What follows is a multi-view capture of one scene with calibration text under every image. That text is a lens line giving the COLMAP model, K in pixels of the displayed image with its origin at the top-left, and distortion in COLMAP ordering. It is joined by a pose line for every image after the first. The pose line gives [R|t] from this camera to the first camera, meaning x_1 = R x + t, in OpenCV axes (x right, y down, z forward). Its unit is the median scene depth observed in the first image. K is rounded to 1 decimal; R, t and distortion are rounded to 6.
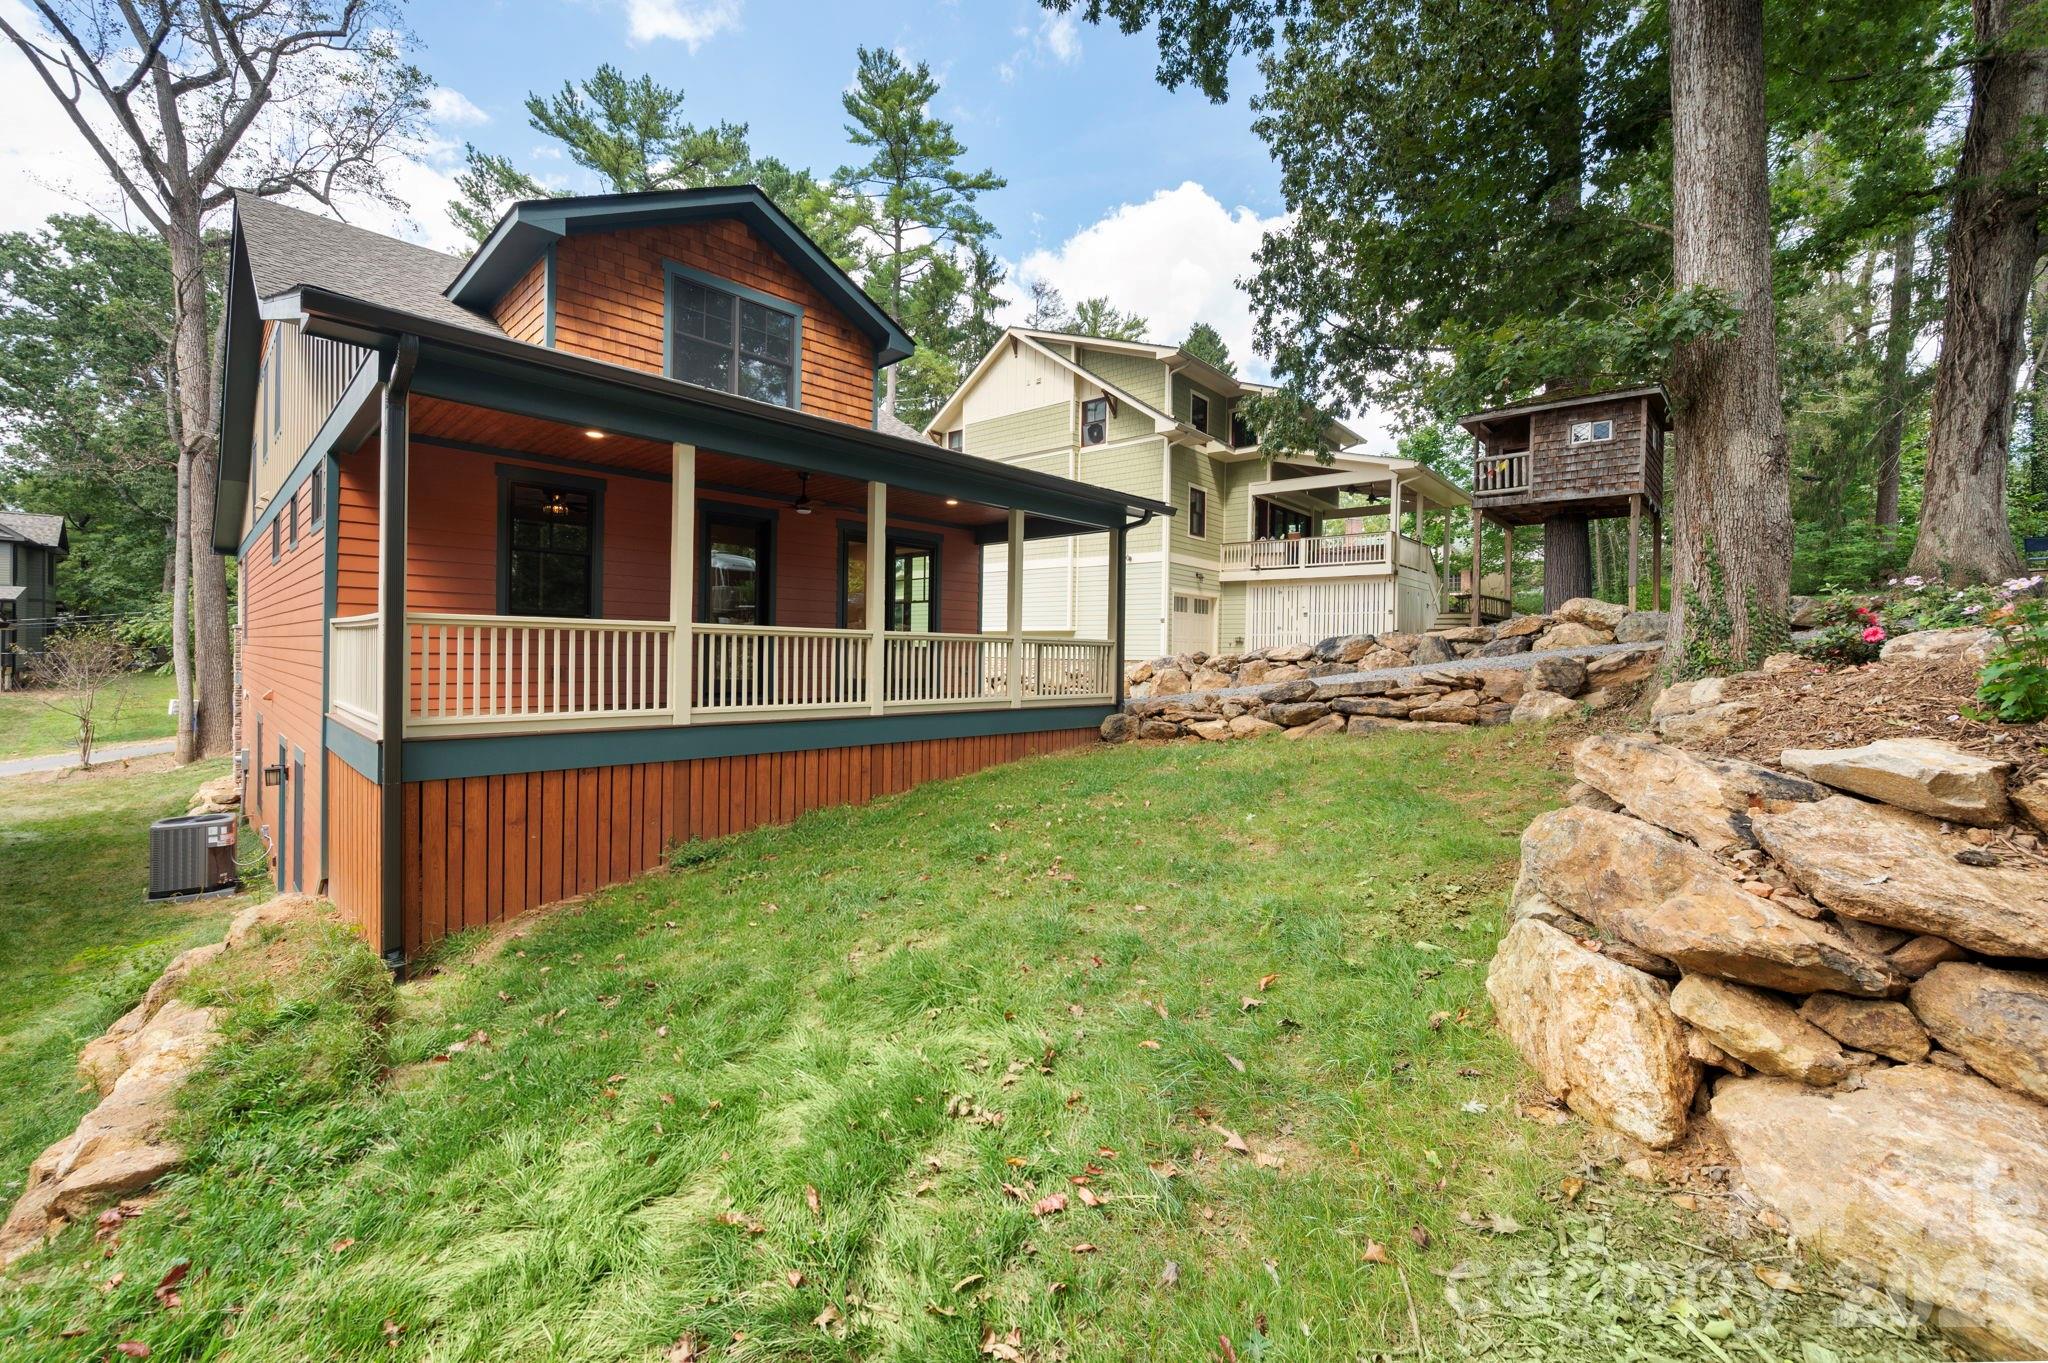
lens RADIAL K [[823.5, 0, 1023.2], [0, 823.5, 654.8], [0, 0, 1]] dist [0.000067, 0.000005]
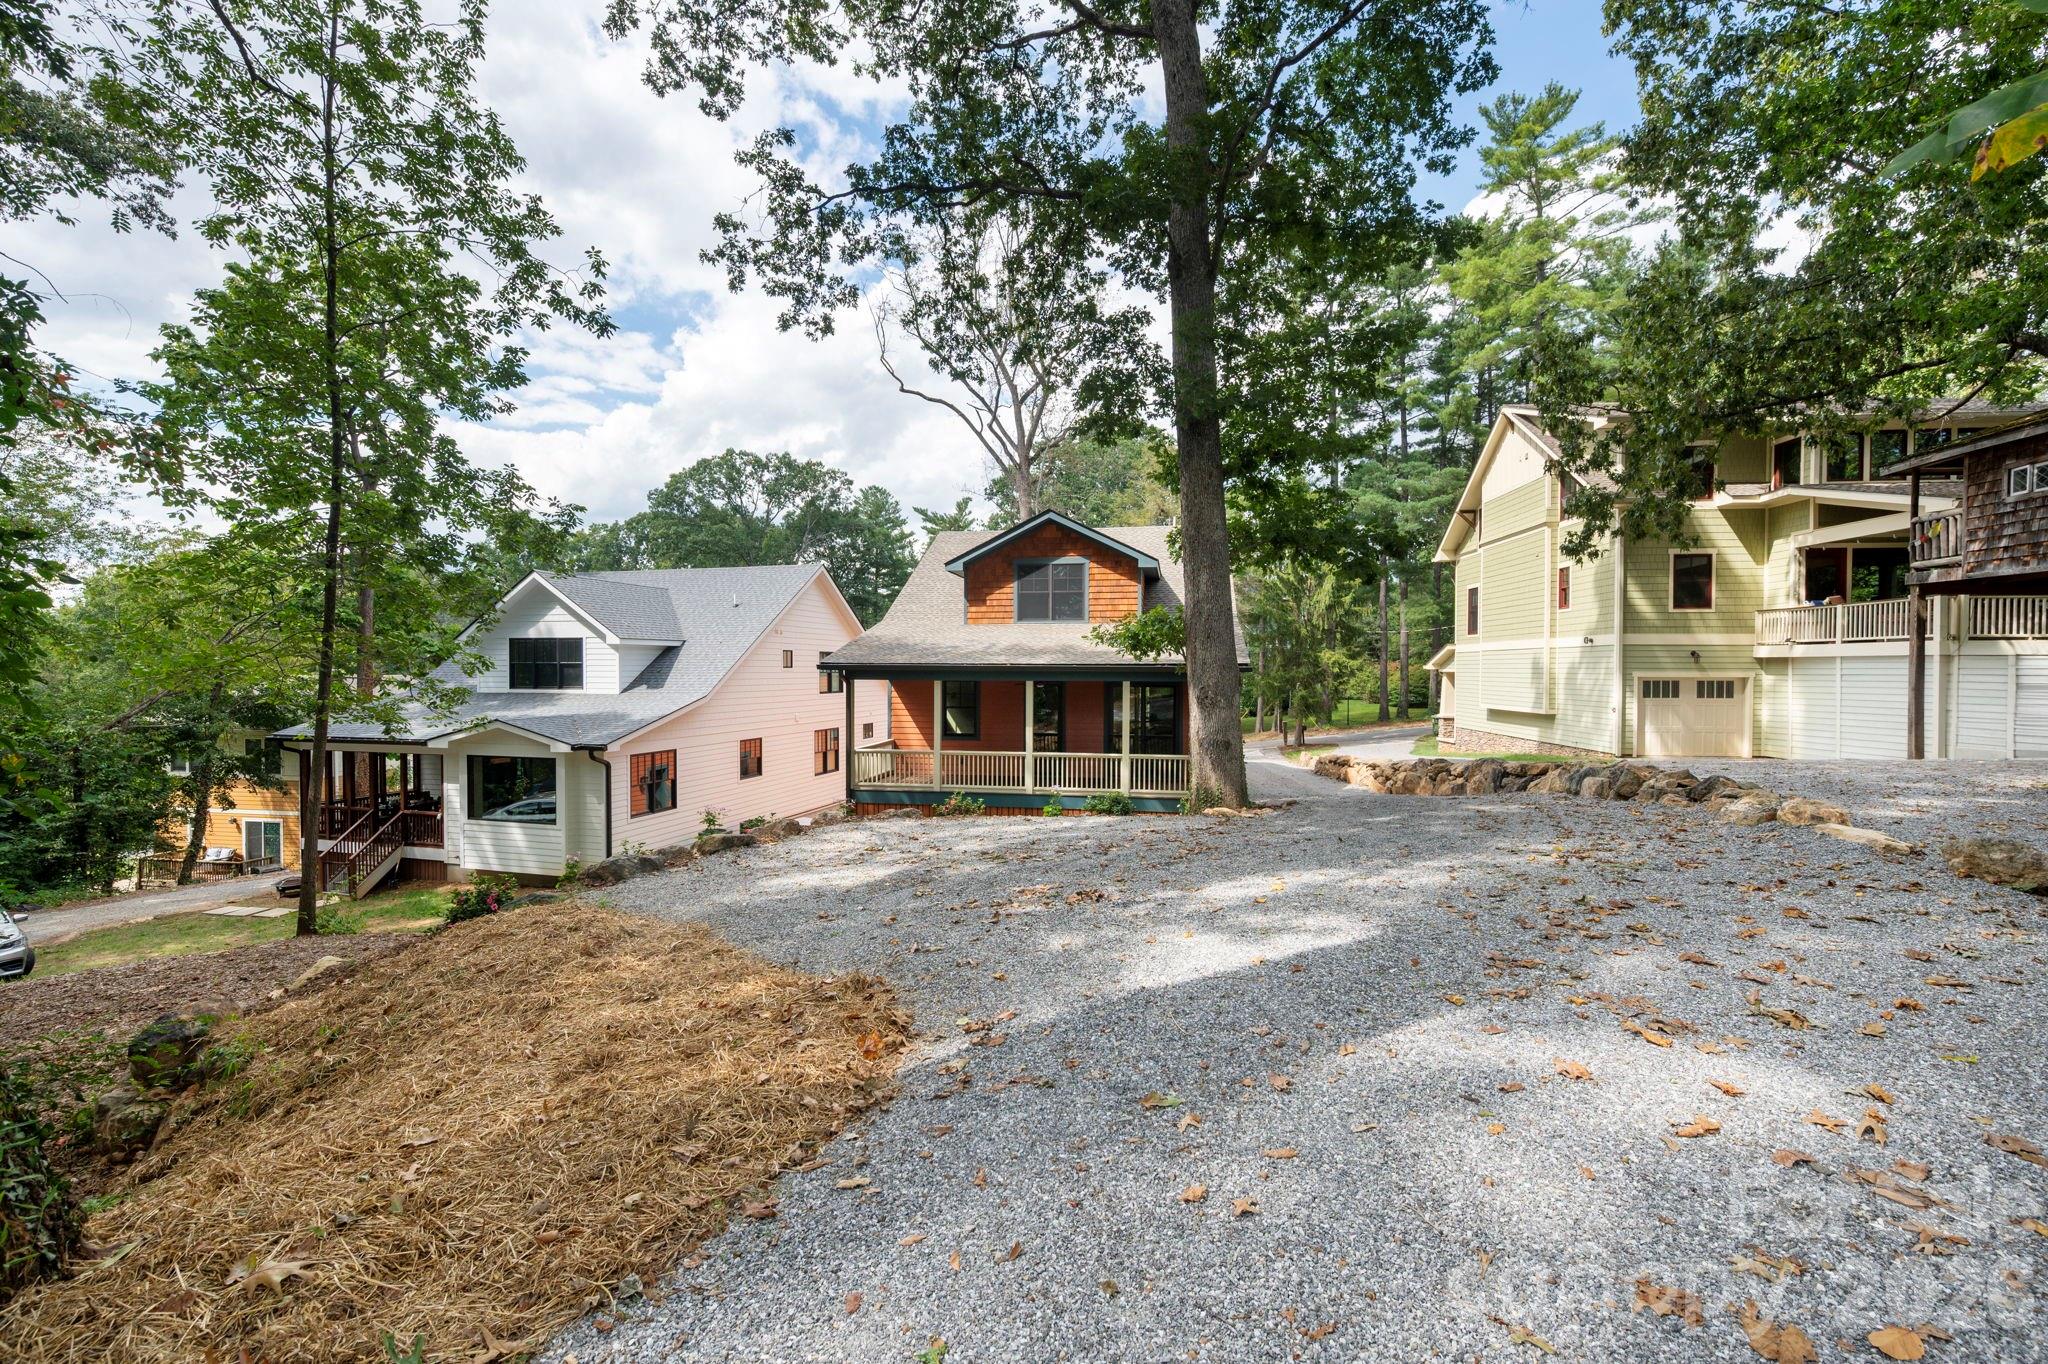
lens RADIAL K [[872.9, 0, 1024.0], [0, 872.9, 682.0], [0, 0, 1]] dist [0.000000, 0.000028]
pose [[0.568157, -0.005013, -0.822905, 0.550911], [0.005154, 0.999984, -0.002533, -0.068497], [0.822904, -0.002802, 0.568173, -0.082468]]
